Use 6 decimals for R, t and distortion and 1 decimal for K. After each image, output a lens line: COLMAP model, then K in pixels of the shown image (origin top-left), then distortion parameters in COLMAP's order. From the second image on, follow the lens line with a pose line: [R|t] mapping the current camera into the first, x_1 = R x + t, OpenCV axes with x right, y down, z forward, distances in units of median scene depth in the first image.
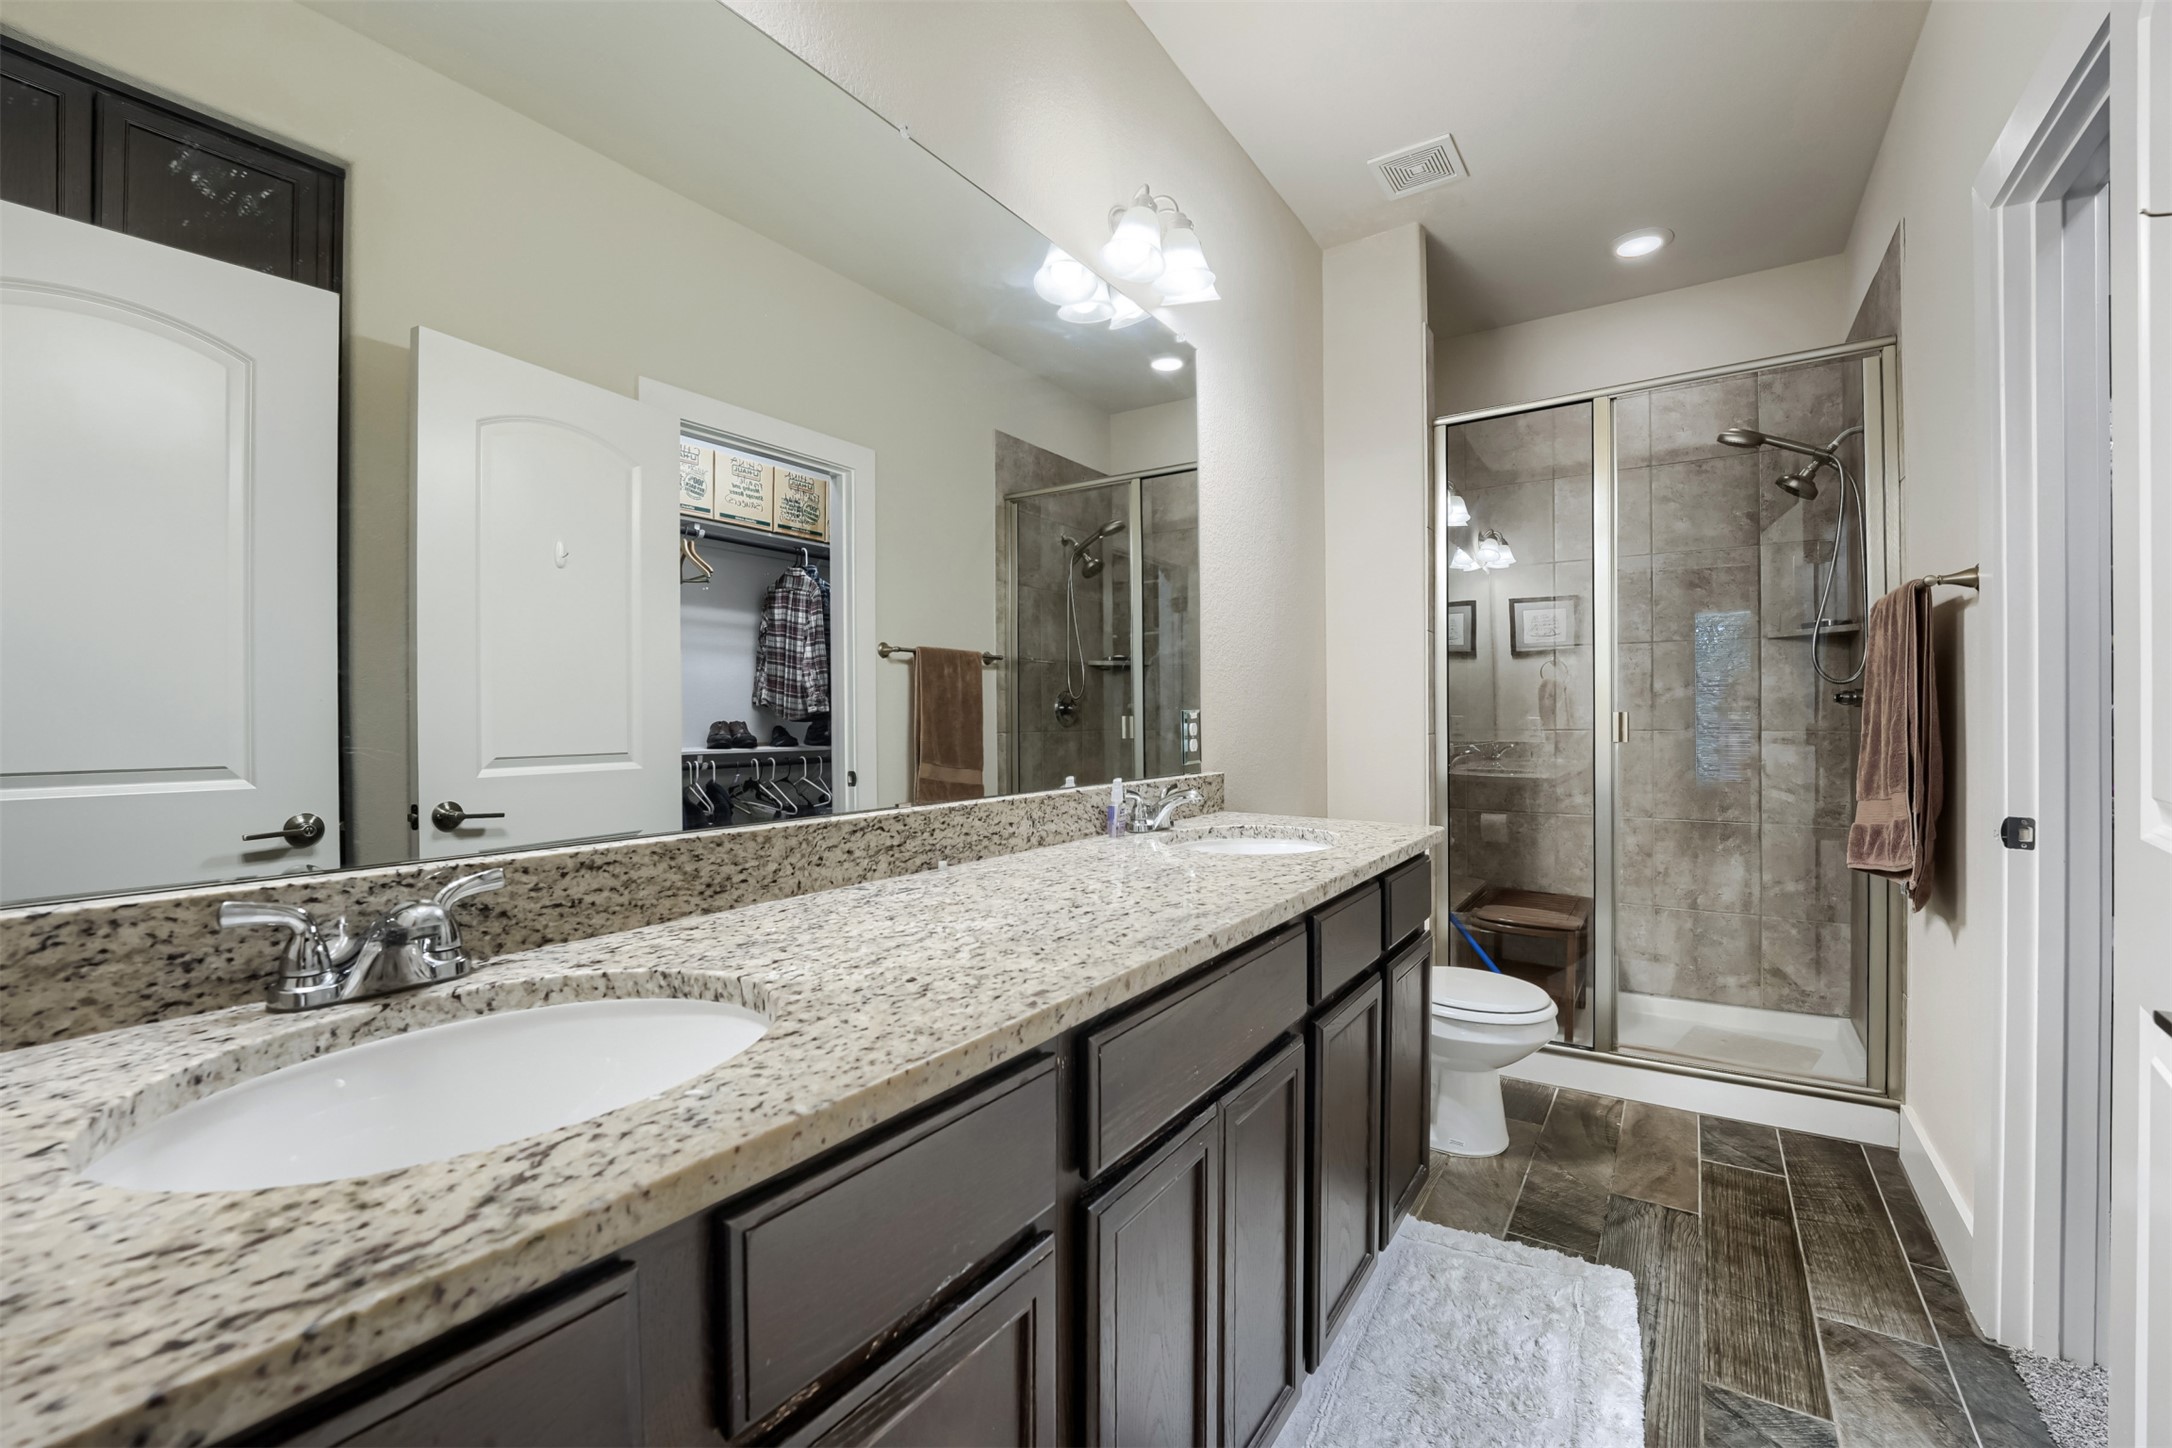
lens RADIAL K [[901.3, 0, 1079.5], [0, 901.3, 721.1], [0, 0, 1]] dist [-0.021132, 0.000408]
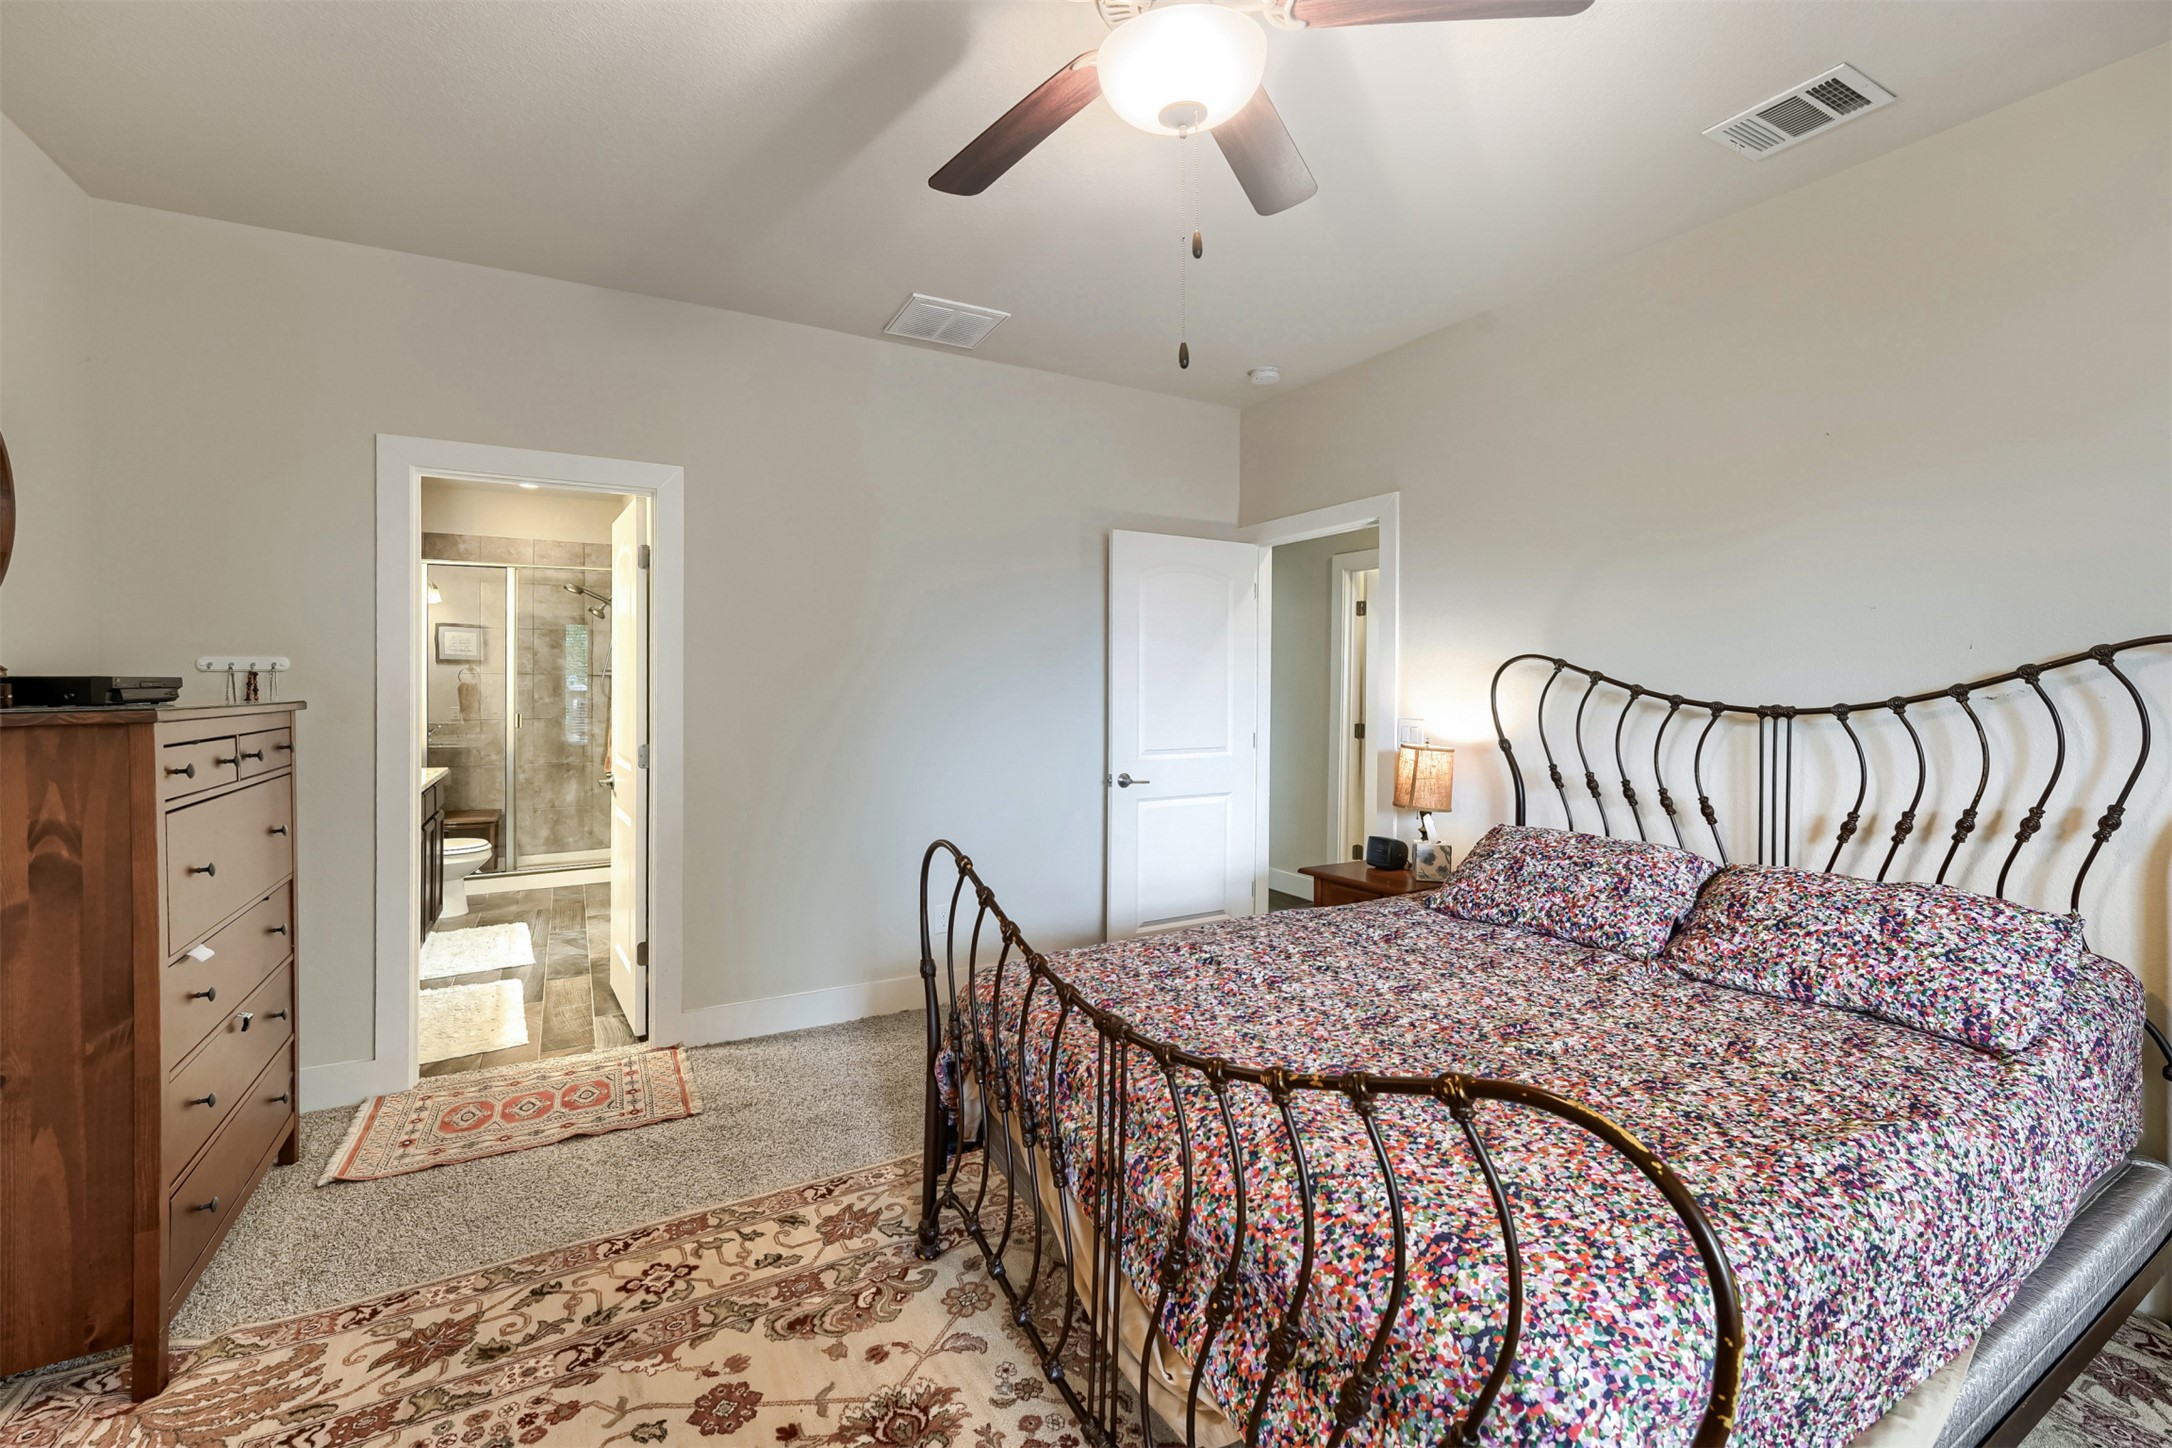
lens RADIAL K [[897.2, 0, 1079.7], [0, 897.2, 717.3], [0, 0, 1]] dist [-0.020876, 0.000469]
pose [[0.437862, -0.007130, 0.899014, -1.356123], [-0.012287, 0.999828, 0.013914, -0.084961], [-0.898958, -0.017139, 0.437699, -2.143057]]
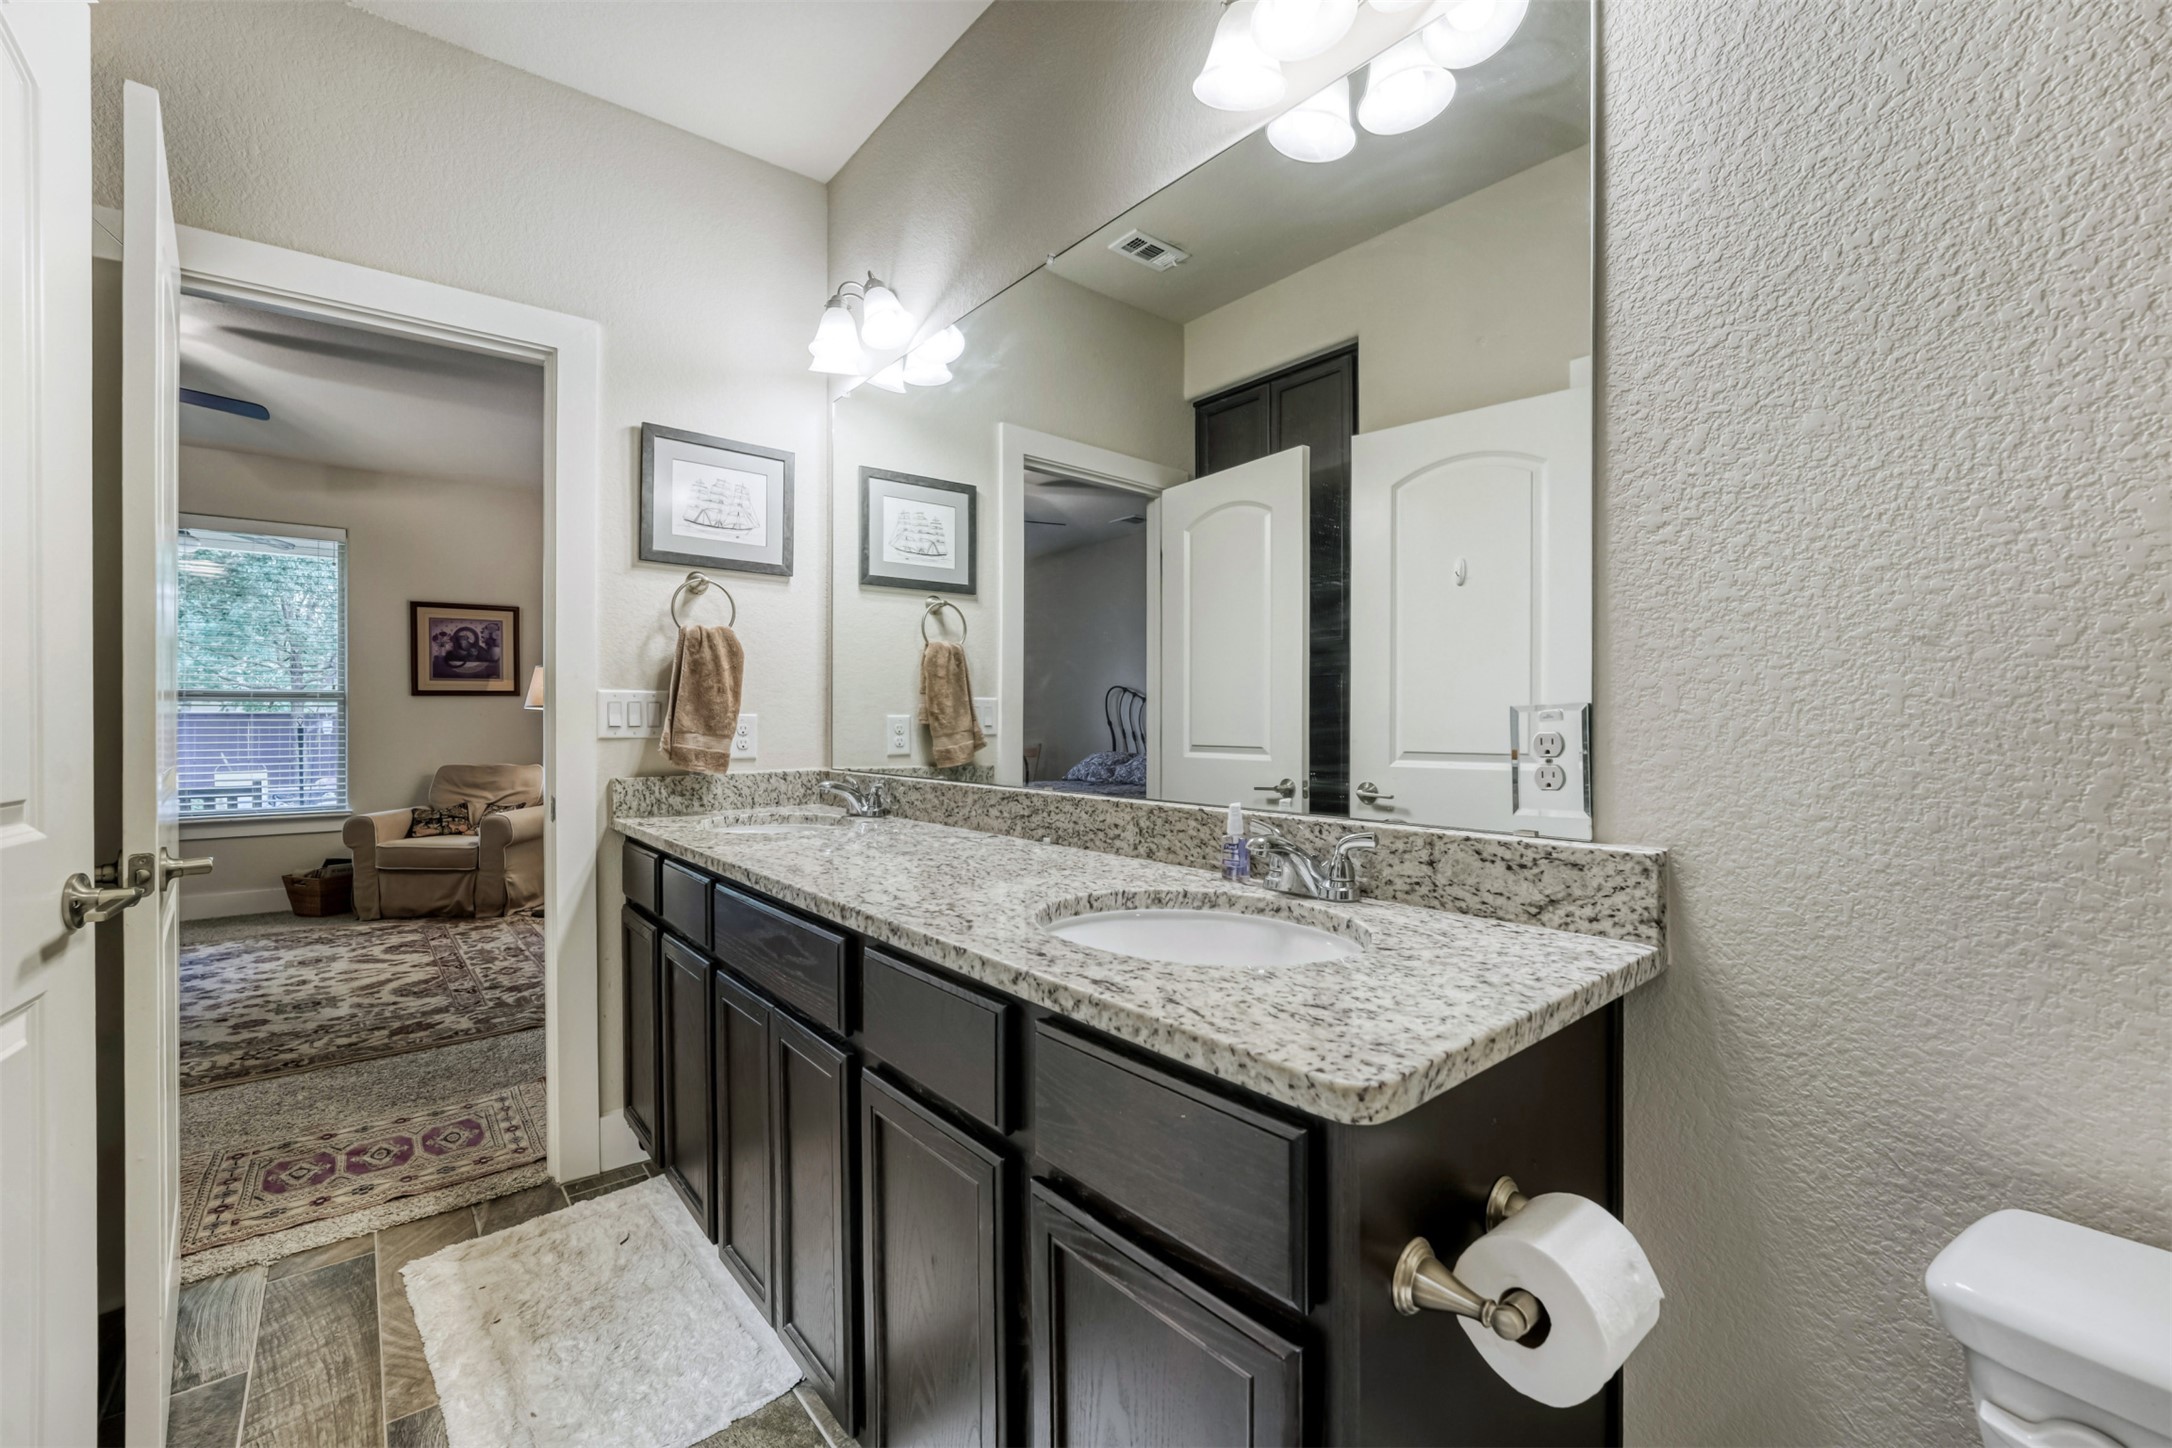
lens RADIAL K [[897.2, 0, 1079.7], [0, 897.2, 717.3], [0, 0, 1]] dist [-0.020876, 0.000469]
pose [[-0.280594, -0.001062, -0.959826, 0.845096], [-0.001094, 0.999999, -0.000787, -0.006001], [0.959826, 0.000829, -0.280595, 1.164227]]
